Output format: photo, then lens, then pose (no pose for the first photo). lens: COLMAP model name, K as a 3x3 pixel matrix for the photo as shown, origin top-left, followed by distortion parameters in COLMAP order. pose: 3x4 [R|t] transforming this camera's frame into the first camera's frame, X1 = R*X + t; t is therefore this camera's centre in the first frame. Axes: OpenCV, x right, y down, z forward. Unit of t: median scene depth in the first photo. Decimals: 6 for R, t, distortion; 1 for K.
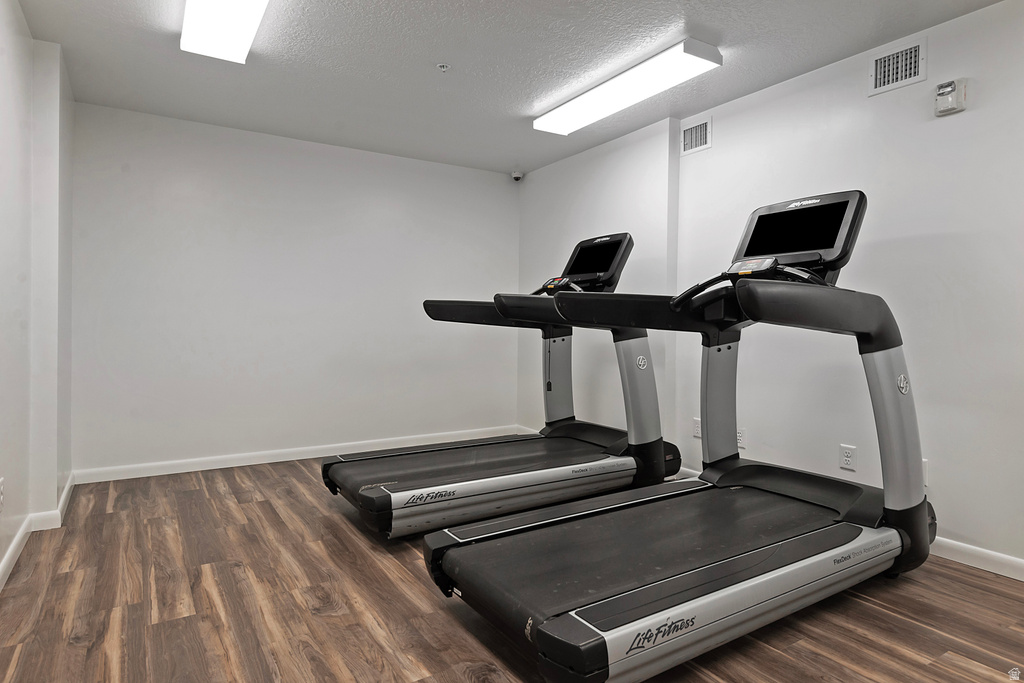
lens RADIAL K [[587.7, 0, 512.0], [0, 587.7, 341.5], [0, 0, 1]] dist [0.026223, 0.000581]
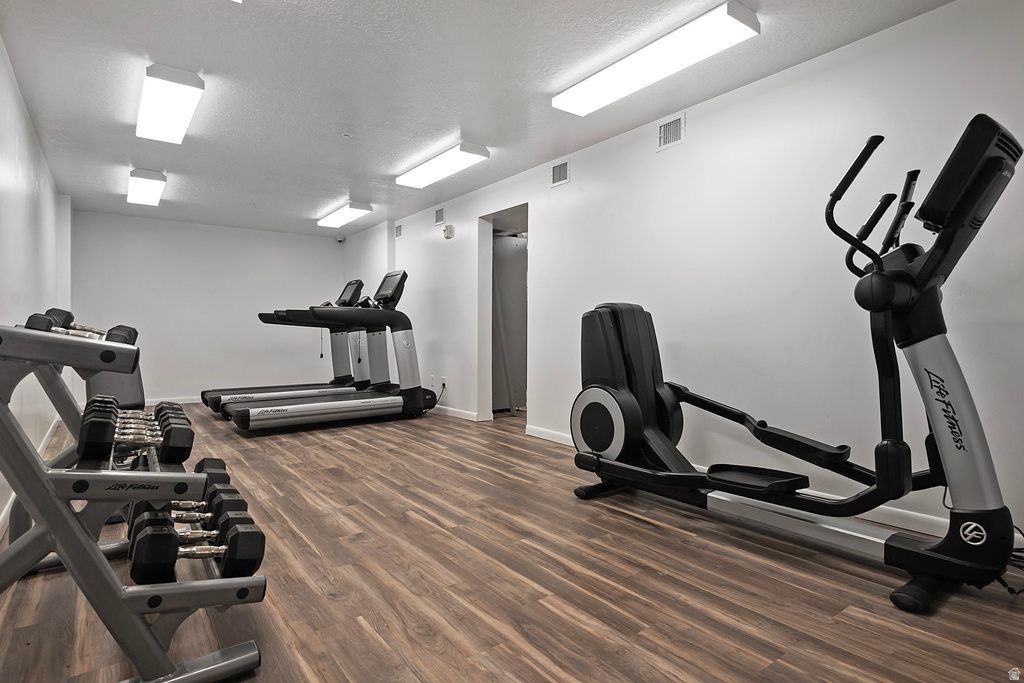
lens RADIAL K [[549.1, 0, 497.4], [0, 549.1, 350.4], [0, 0, 1]] dist [-0.000401, -0.002256]
pose [[0.998402, -0.024273, 0.051028, 0.313126], [0.023149, 0.999479, 0.022501, 0.015967], [-0.051548, -0.021284, 0.998444, -0.502588]]
